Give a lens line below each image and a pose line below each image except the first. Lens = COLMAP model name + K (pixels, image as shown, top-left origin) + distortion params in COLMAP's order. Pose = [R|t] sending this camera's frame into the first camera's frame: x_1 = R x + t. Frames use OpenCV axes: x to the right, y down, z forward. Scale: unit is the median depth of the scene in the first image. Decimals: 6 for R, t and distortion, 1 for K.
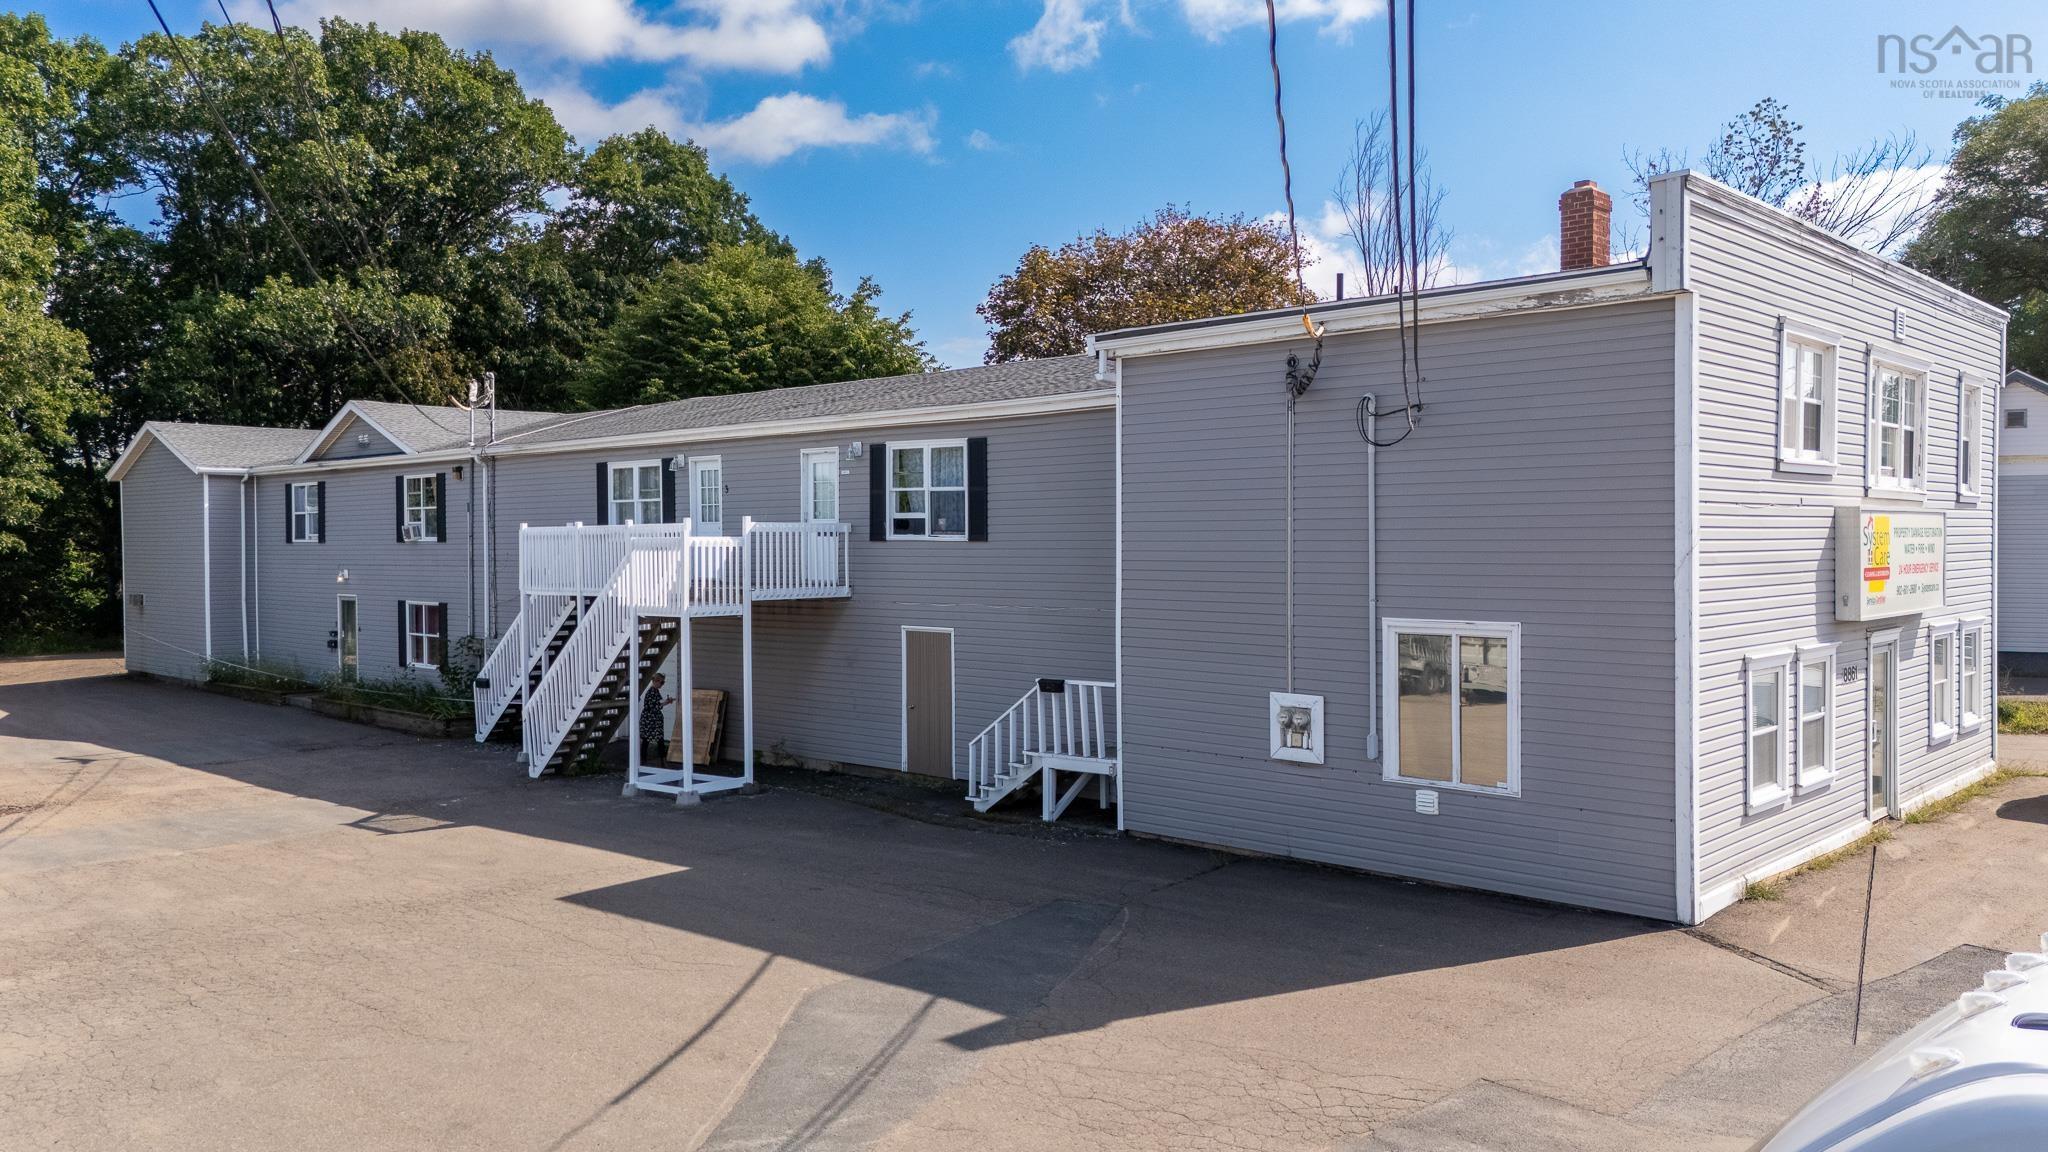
lens RADIAL K [[1570.0, 0, 1024.0], [0, 1570.0, 576.0], [0, 0, 1]] dist [0.118582, -0.110038]
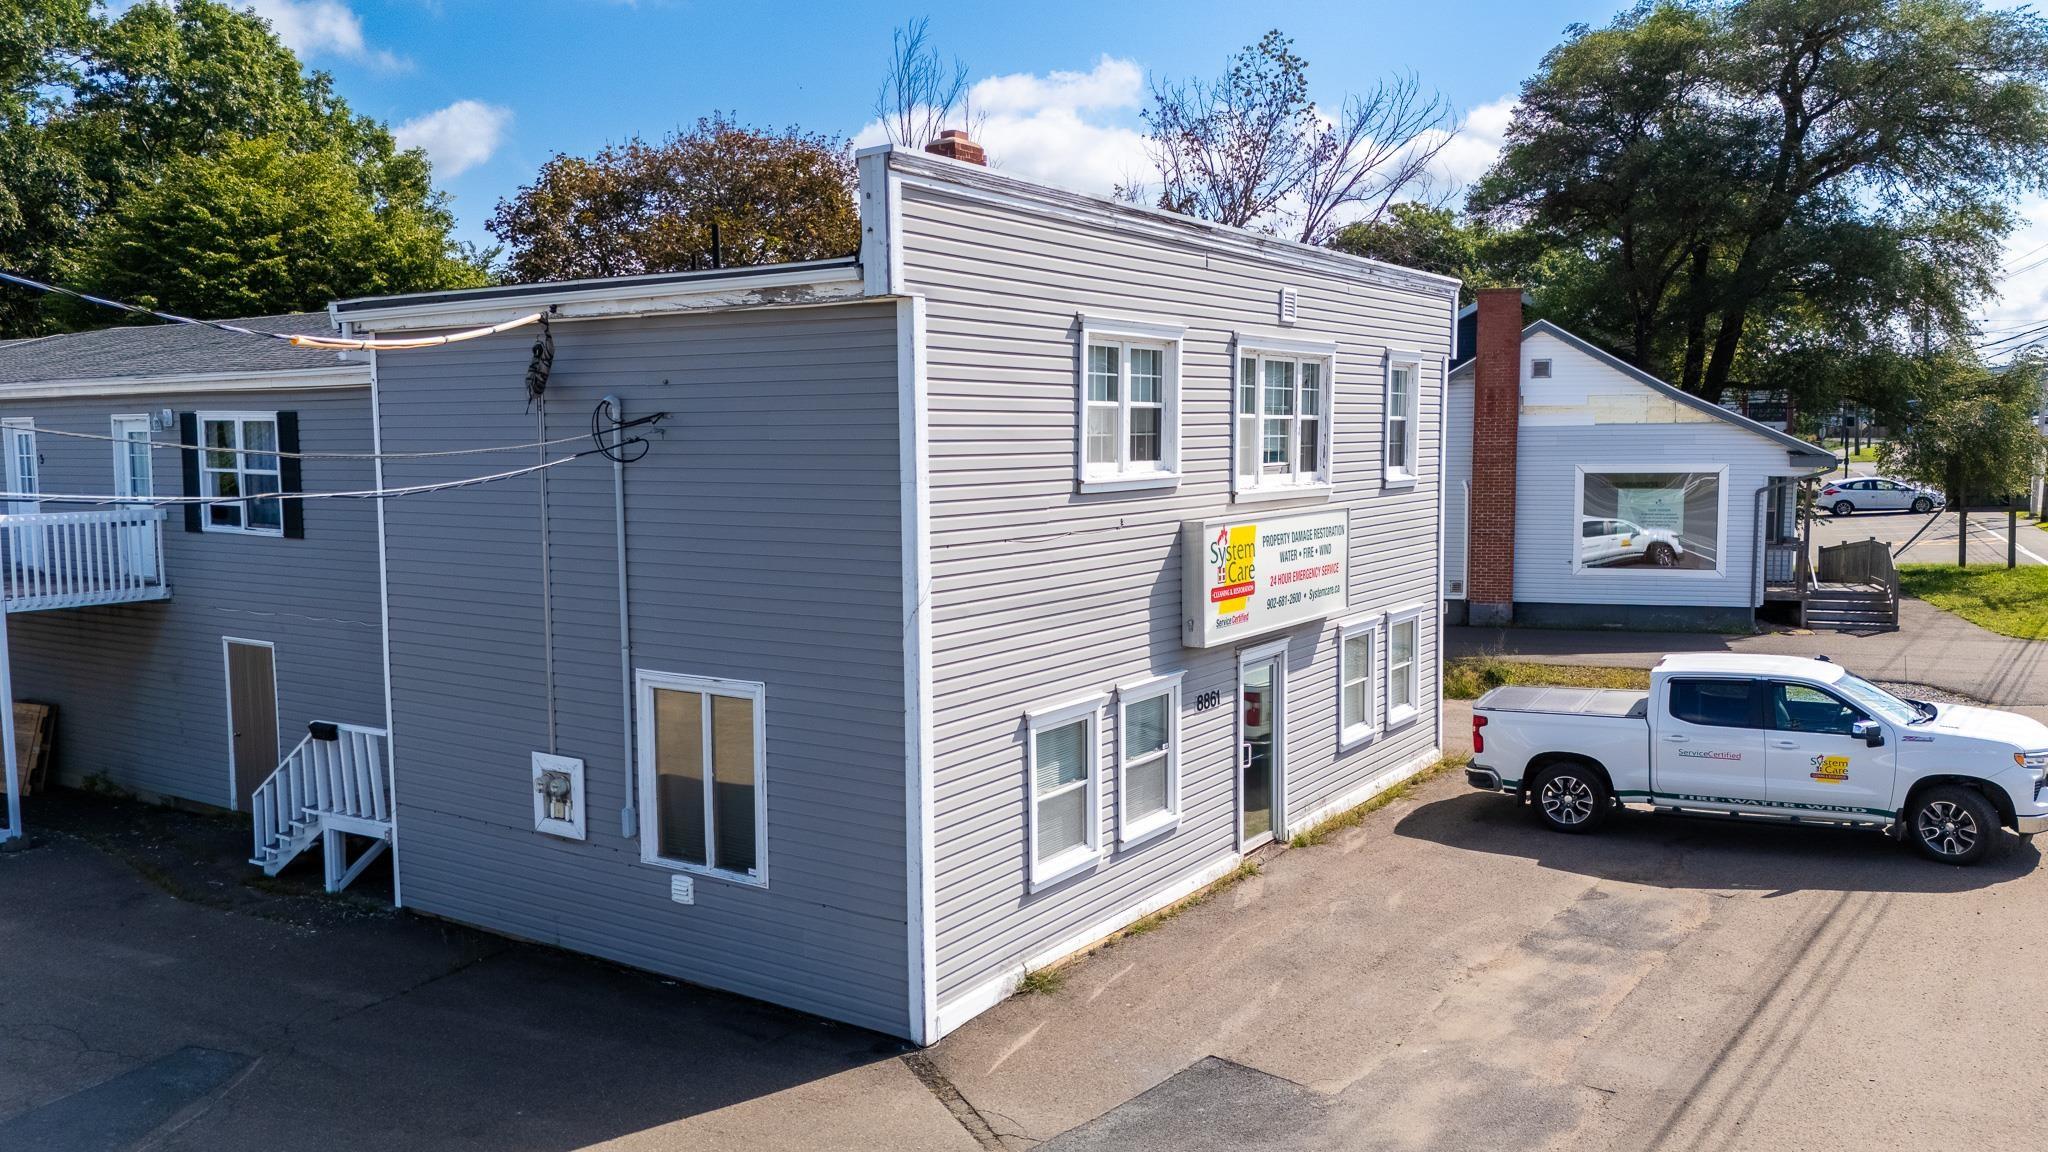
lens RADIAL K [[1570.0, 0, 1024.0], [0, 1570.0, 576.0], [0, 0, 1]] dist [0.118582, -0.110038]
pose [[0.988883, -0.017462, 0.147670, 0.251878], [0.007632, 0.997732, 0.066876, -0.062482], [-0.148502, -0.065005, 0.986773, 0.128252]]
